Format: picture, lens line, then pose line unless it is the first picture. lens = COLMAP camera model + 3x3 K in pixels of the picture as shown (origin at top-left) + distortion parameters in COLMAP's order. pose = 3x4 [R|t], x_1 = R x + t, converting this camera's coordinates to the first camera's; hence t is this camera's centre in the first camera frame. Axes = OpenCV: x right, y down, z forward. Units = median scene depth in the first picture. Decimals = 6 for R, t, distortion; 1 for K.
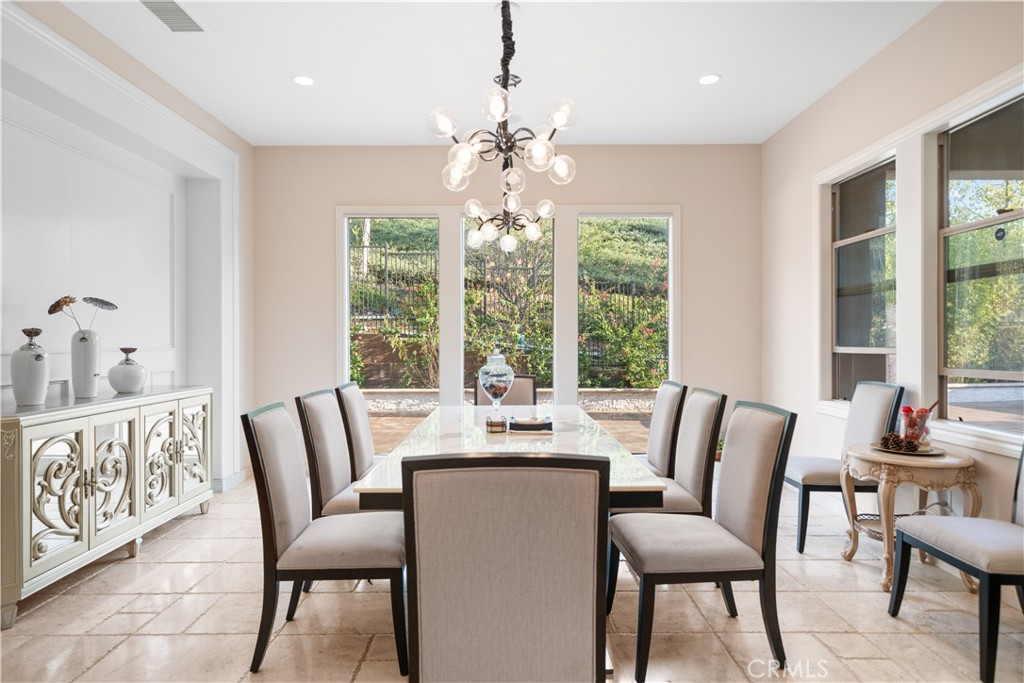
lens RADIAL K [[595.1, 0, 511.5], [0, 595.1, 340.3], [0, 0, 1]] dist [-0.005047, -0.000875]
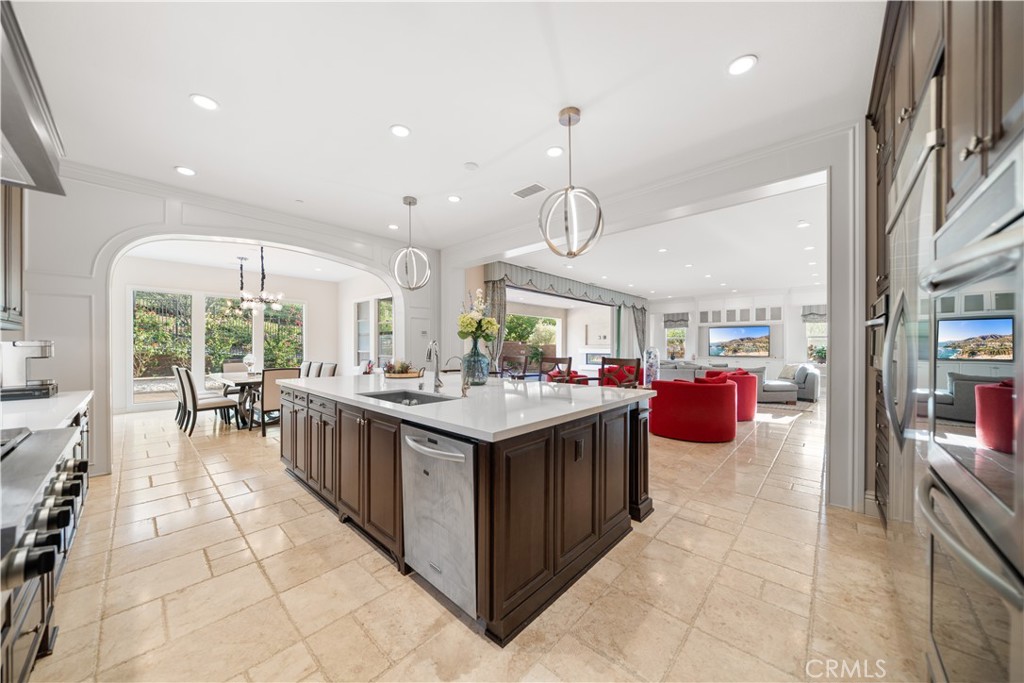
lens RADIAL K [[347.2, 0, 512.7], [0, 347.2, 343.9], [0, 0, 1]] dist [-0.003342, -0.000085]
pose [[0.680500, 0.005524, 0.732727, -0.464728], [0.000320, 0.999969, -0.007835, -0.014715], [-0.732748, 0.005566, 0.680477, -1.485381]]
